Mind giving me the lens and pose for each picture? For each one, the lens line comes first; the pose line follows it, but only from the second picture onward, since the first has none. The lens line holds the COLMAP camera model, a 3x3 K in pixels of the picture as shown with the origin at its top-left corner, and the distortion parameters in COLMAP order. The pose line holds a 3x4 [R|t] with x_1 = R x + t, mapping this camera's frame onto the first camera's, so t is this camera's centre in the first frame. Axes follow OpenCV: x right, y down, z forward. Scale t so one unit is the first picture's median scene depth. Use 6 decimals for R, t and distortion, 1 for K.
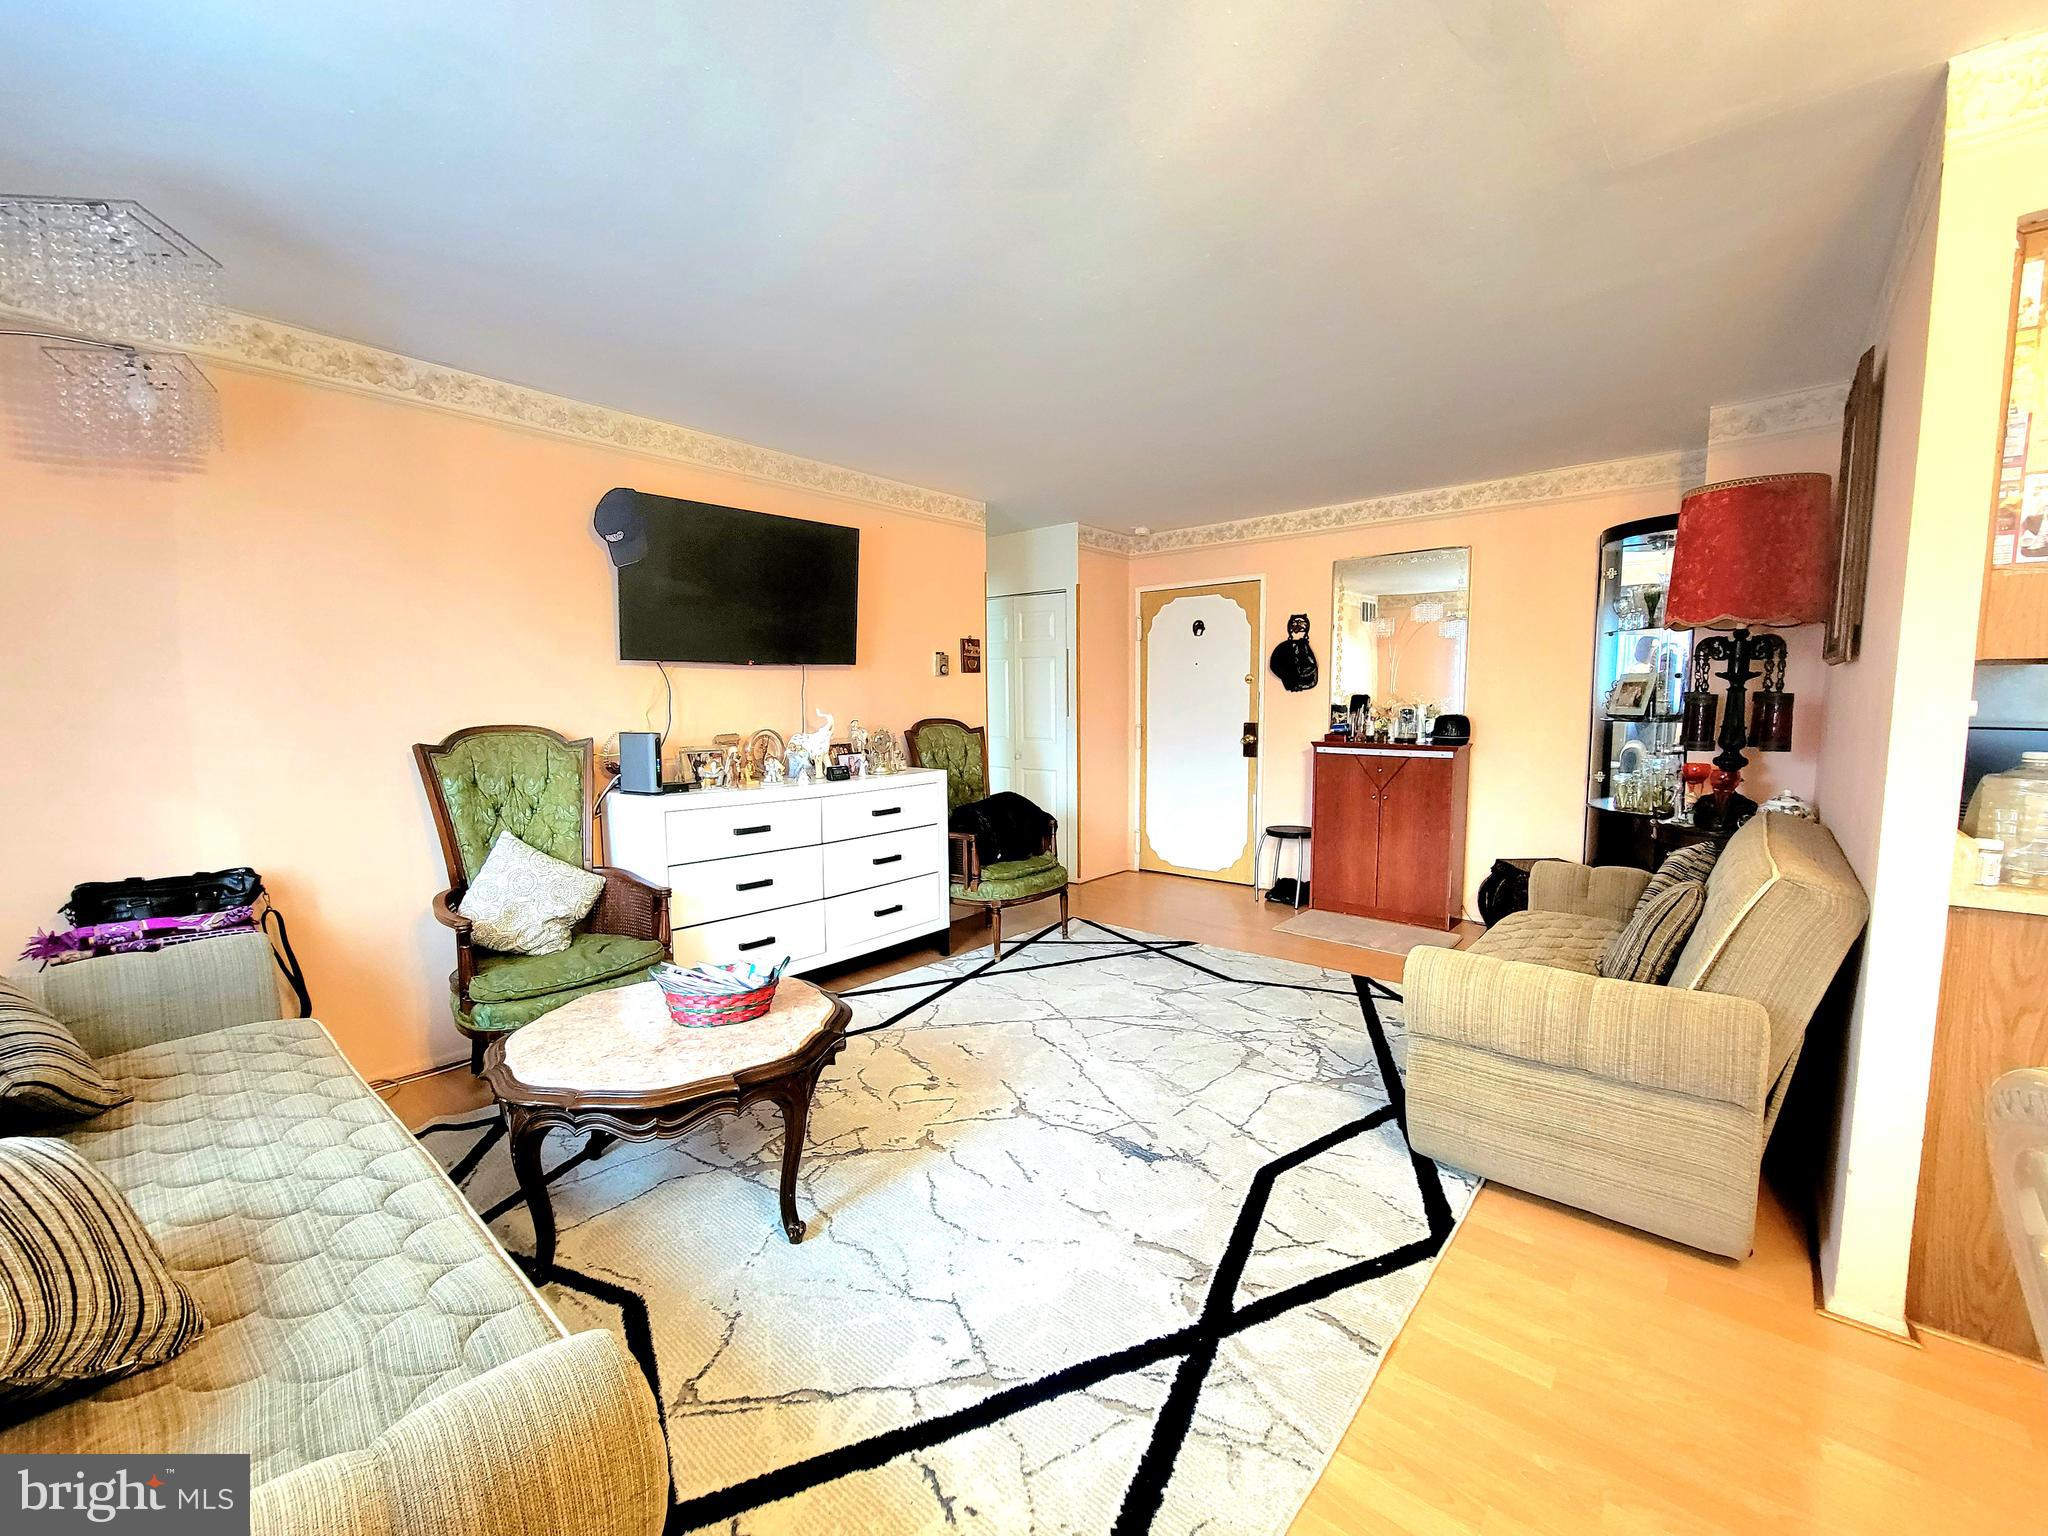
lens RADIAL K [[826.8, 0, 1023.2], [0, 826.8, 778.6], [0, 0, 1]] dist [-0.002305, -0.000422]
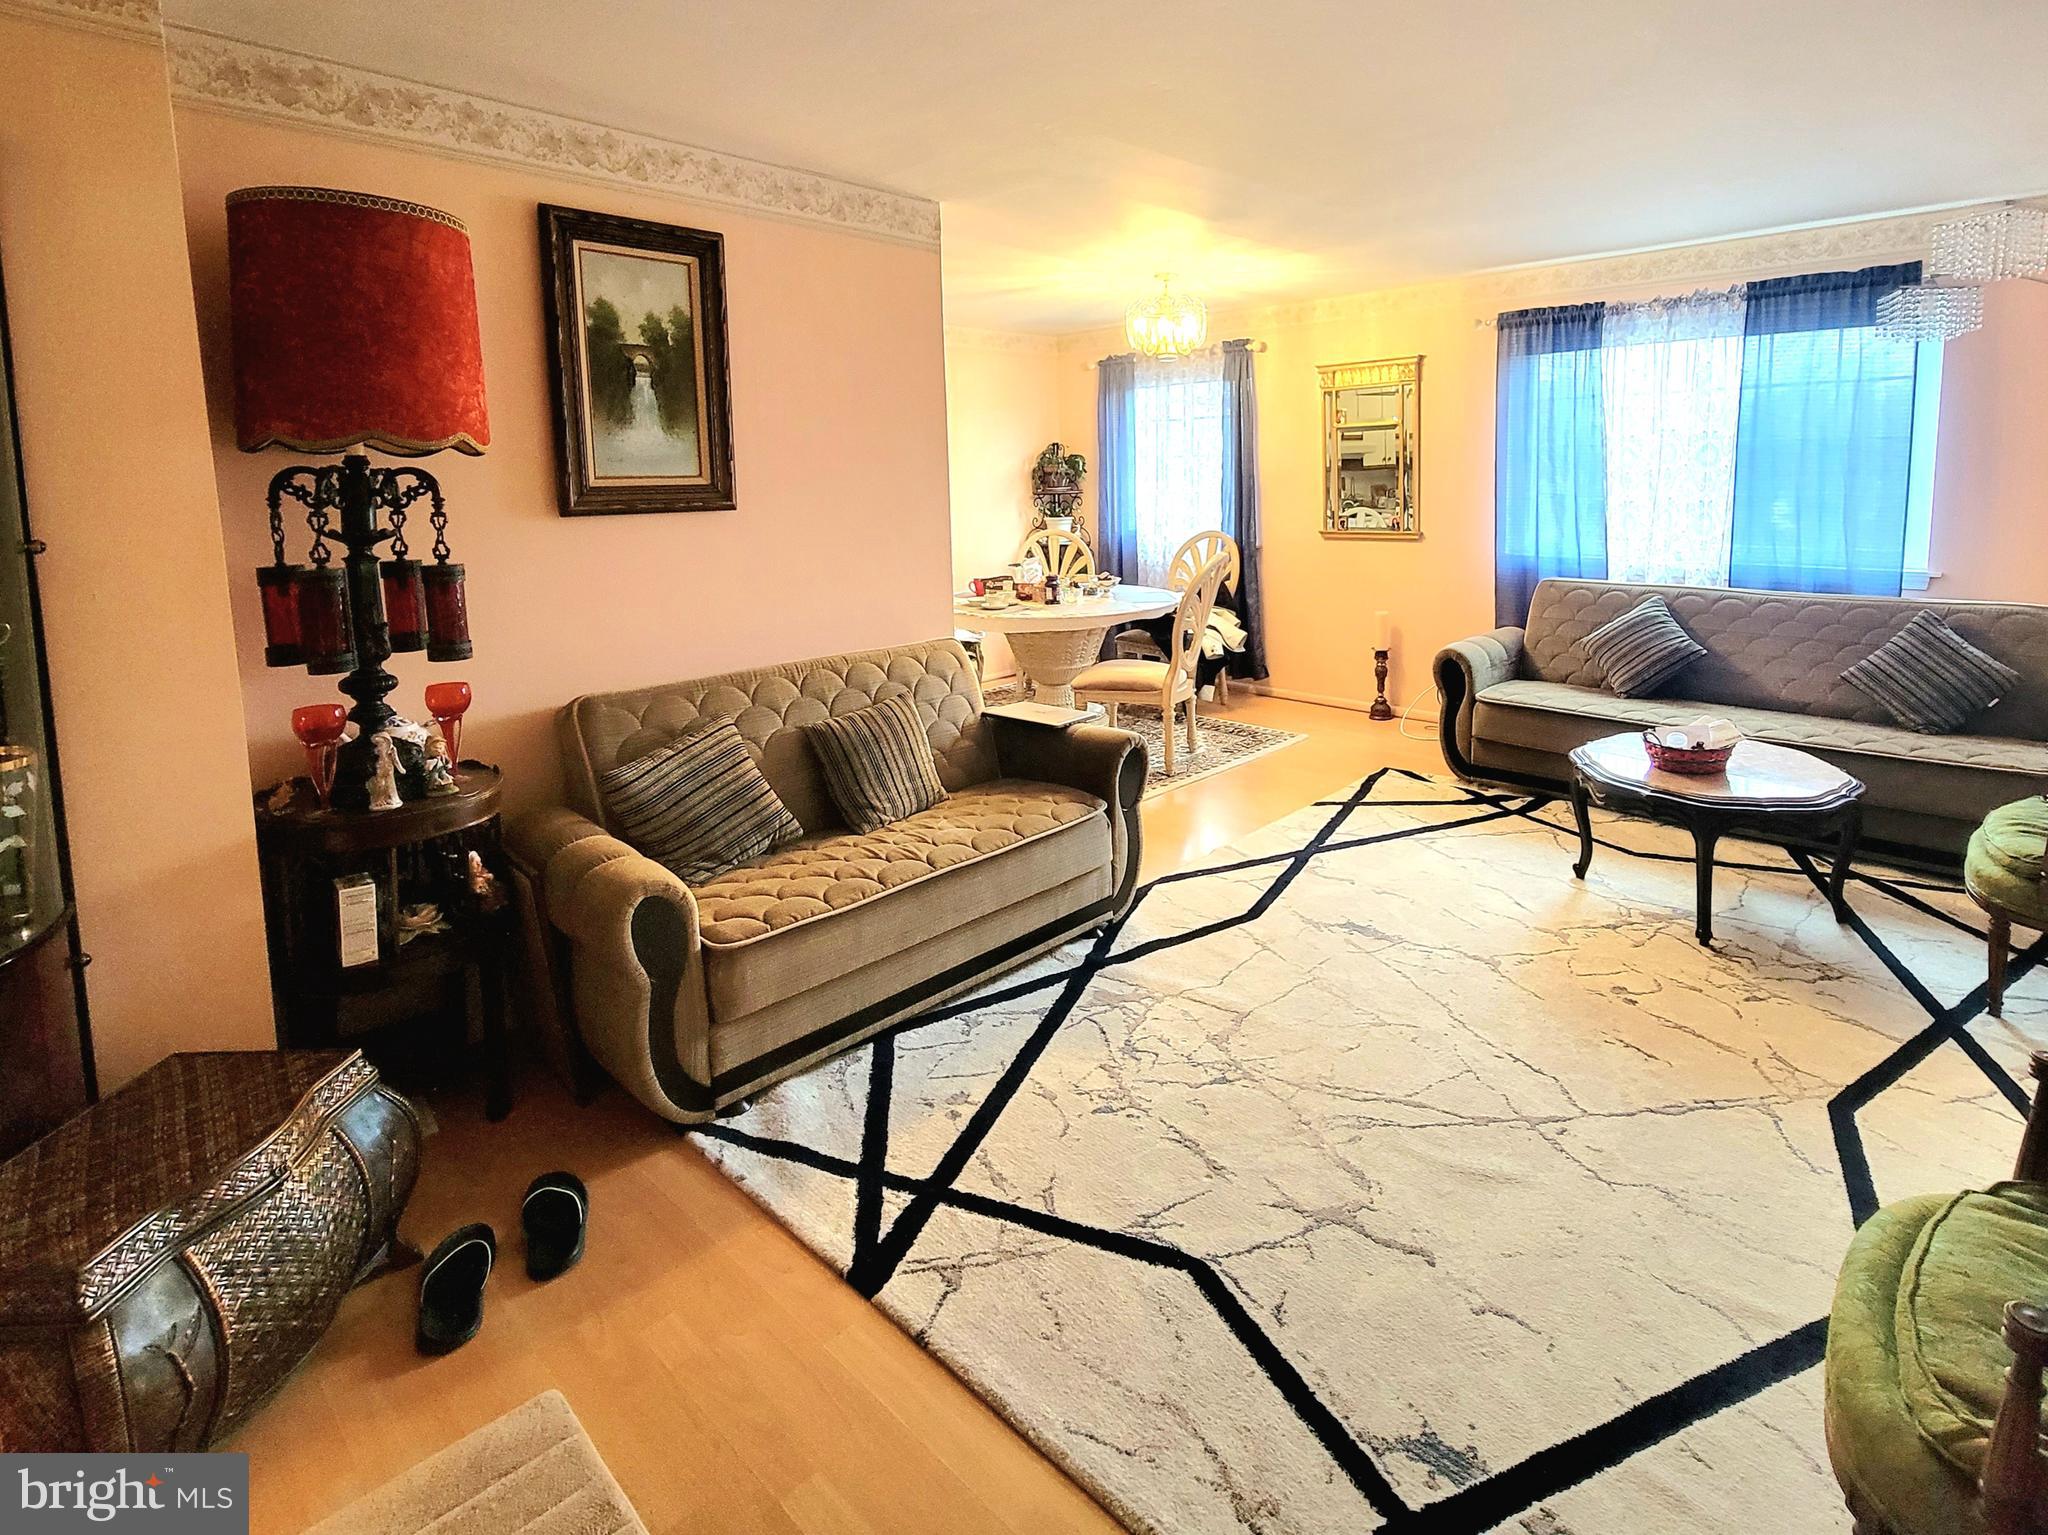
lens RADIAL K [[828.3, 0, 1022.3], [0, 828.3, 778.8], [0, 0, 1]] dist [-0.002629, -0.000487]
pose [[-0.988720, -0.021078, 0.148287, 0.430254], [0.043427, 0.907176, 0.418504, -0.247542], [-0.143343, 0.420223, -0.896027, 1.968586]]
